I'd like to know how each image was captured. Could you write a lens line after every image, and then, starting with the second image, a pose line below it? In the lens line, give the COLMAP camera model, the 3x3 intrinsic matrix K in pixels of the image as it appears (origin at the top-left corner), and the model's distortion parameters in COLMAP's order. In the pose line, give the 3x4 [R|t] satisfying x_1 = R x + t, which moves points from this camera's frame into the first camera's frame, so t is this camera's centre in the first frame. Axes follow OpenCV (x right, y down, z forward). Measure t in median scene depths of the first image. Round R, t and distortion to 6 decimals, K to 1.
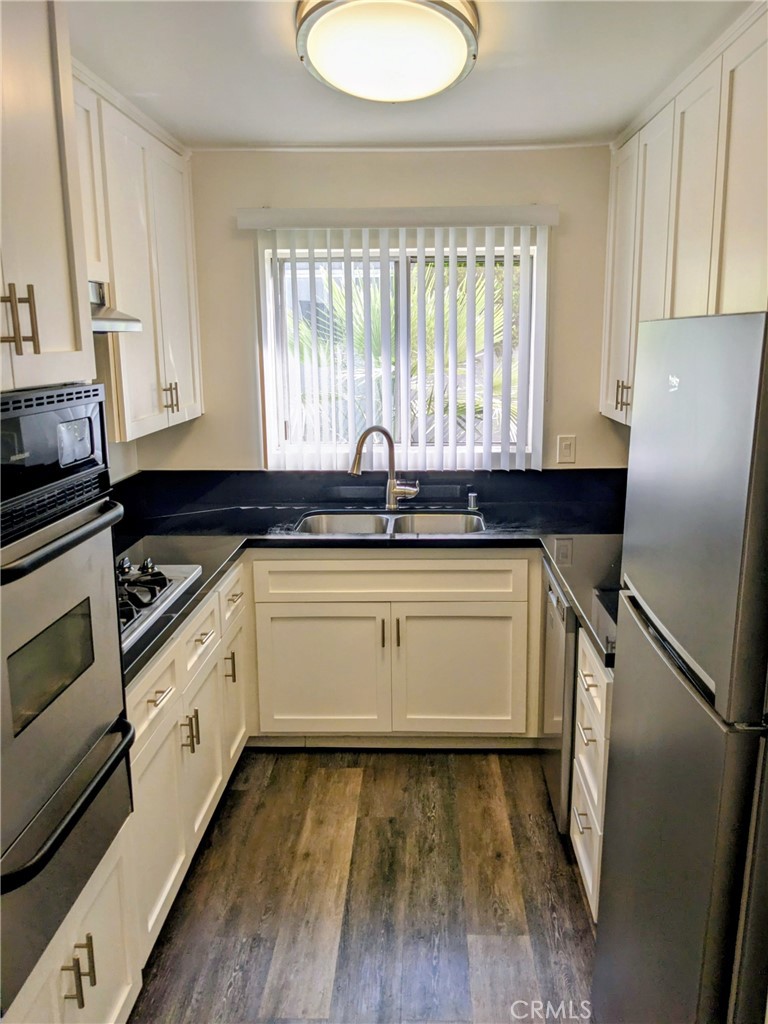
lens RADIAL K [[847.7, 0, 410.5], [0, 847.7, 511.6], [0, 0, 1]] dist [0.065218, -0.100042]
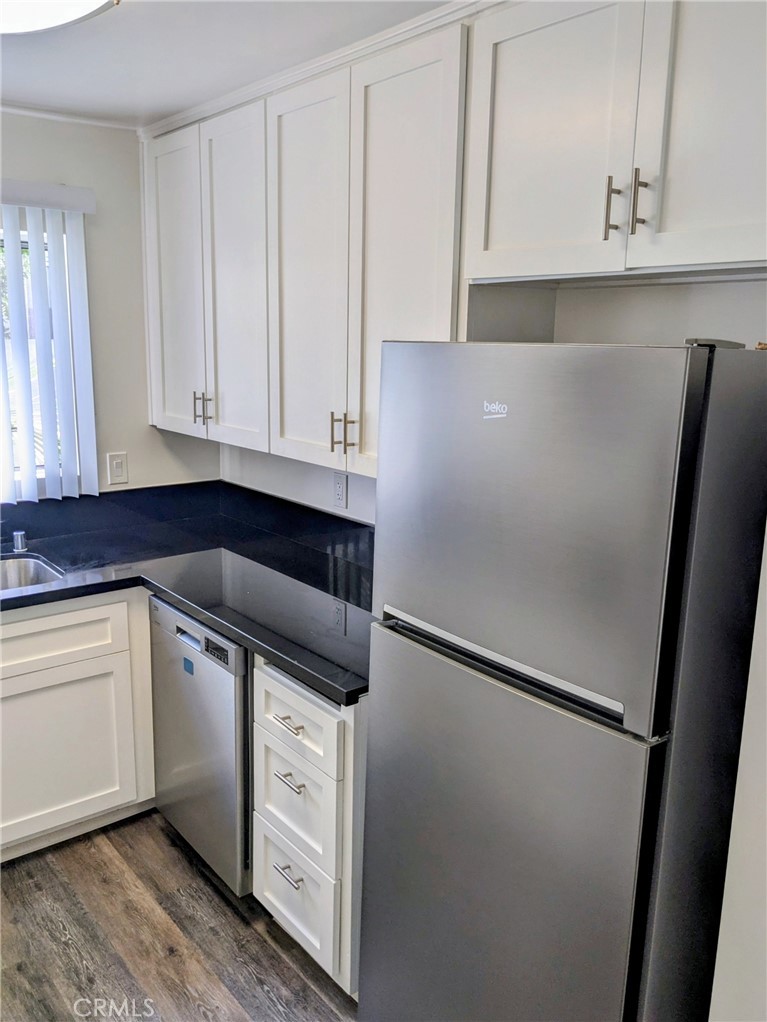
lens RADIAL K [[846.0, 0, 409.9], [0, 846.0, 510.6], [0, 0, 1]] dist [0.065218, -0.100042]
pose [[0.754669, -0.111477, 0.646566, -0.208699], [0.107278, 0.993163, 0.046021, -0.047714], [-0.647276, 0.034631, 0.761469, 0.165169]]
